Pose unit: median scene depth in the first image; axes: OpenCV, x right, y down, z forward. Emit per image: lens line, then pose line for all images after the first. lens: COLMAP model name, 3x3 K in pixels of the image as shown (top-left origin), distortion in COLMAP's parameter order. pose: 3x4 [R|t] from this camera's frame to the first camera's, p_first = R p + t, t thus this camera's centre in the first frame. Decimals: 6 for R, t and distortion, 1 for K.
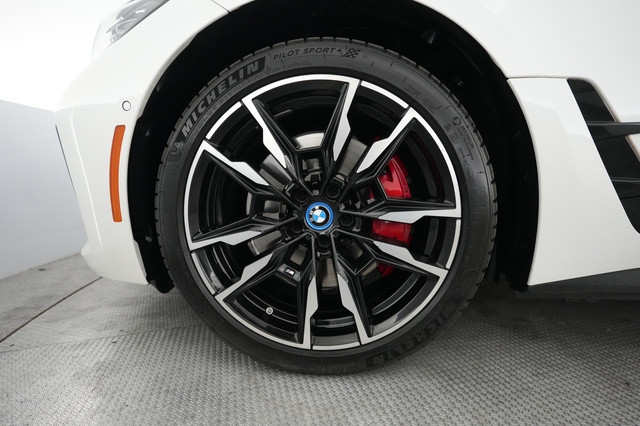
lens RADIAL K [[325.5, 0, 320.8], [0, 325.5, 212.9], [0, 0, 1]] dist [-0.004247, 0.000104]
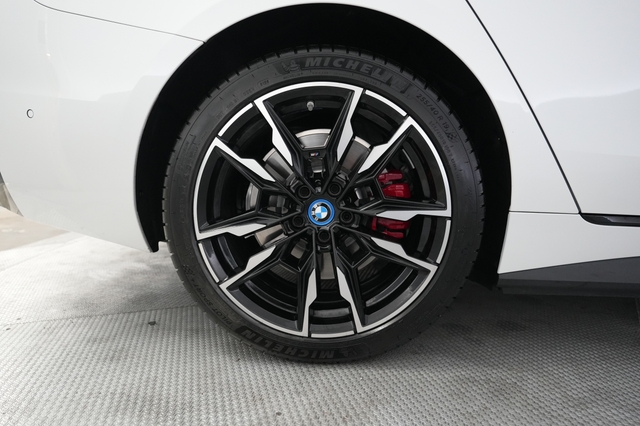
lens RADIAL K [[434.8, 0, 318.5], [0, 434.8, 212.6], [0, 0, 1]] dist [-0.007171, 0.000002]
pose [[0.998722, 0.033695, 0.037657, -0.067761], [-0.034149, 0.999351, 0.011470, -0.003796], [-0.037246, -0.012741, 0.999225, -0.427354]]
